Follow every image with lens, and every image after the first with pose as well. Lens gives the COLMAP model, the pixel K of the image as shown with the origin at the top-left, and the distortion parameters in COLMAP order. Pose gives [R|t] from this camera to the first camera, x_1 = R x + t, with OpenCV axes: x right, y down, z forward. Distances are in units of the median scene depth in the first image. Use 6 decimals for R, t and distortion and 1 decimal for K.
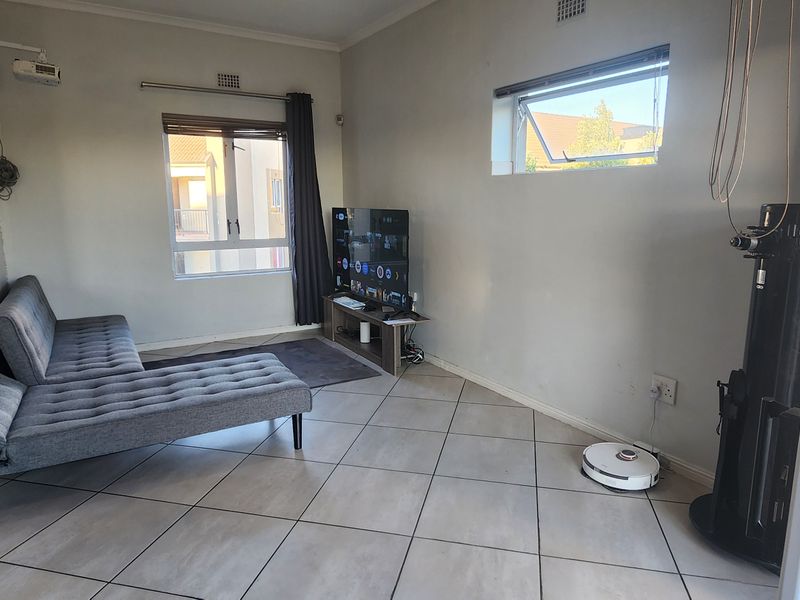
lens RADIAL K [[530.1, 0, 402.2], [0, 530.1, 299.8], [0, 0, 1]] dist [0.006752, -0.007530]
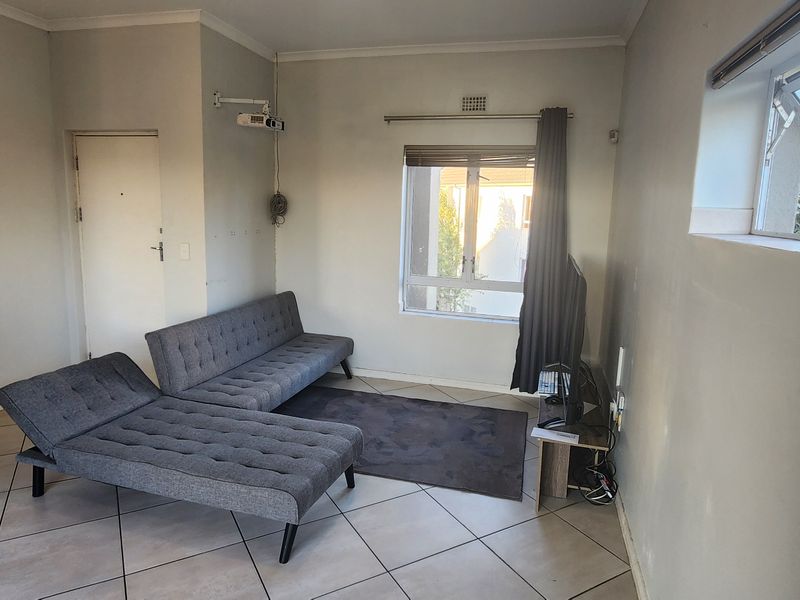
lens RADIAL K [[530.1, 0, 399.6], [0, 530.1, 298.3], [0, 0, 1]] dist [0.006752, -0.007530]
pose [[0.687589, 0.145636, -0.711345, 0.264896], [-0.165047, 0.985382, 0.042205, -0.106575], [0.707093, 0.088386, 0.701574, 0.311515]]
